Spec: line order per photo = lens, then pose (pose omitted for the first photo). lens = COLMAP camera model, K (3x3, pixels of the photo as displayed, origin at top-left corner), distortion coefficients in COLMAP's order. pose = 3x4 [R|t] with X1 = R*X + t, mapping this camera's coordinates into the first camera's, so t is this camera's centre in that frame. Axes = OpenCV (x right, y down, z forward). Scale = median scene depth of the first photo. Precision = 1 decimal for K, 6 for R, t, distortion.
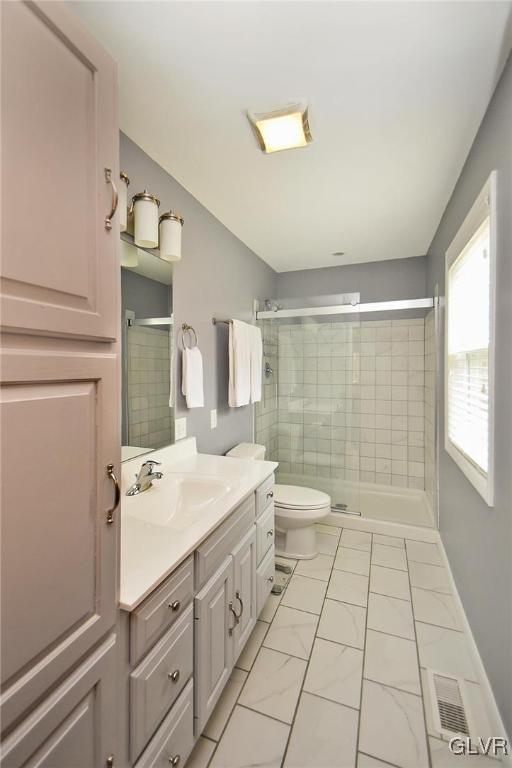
lens RADIAL K [[347.6, 0, 232.0], [0, 347.6, 376.2], [0, 0, 1]] dist [0.021120, -0.001484]
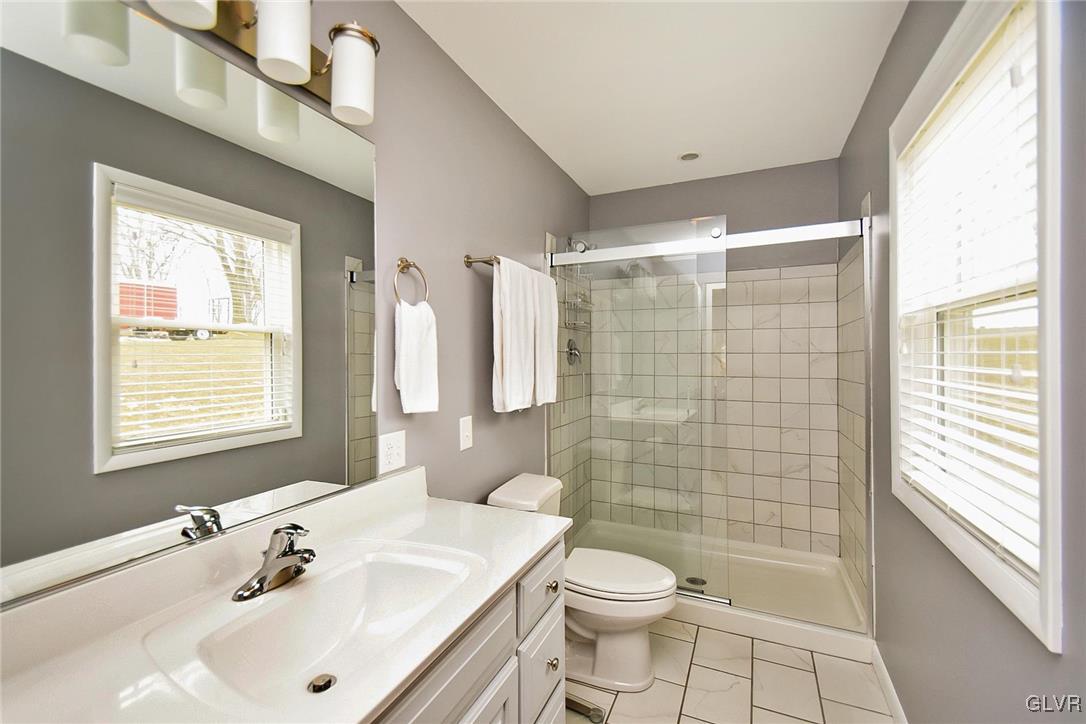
lens RADIAL K [[491.6, 0, 517.6], [0, 491.6, 358.0], [0, 0, 1]] dist [0.021120, -0.001484]
pose [[0.999185, 0.001335, -0.040354, 0.056798], [-0.002161, 0.999789, -0.020431, 0.015243], [0.040318, 0.020502, 0.998977, 0.181366]]
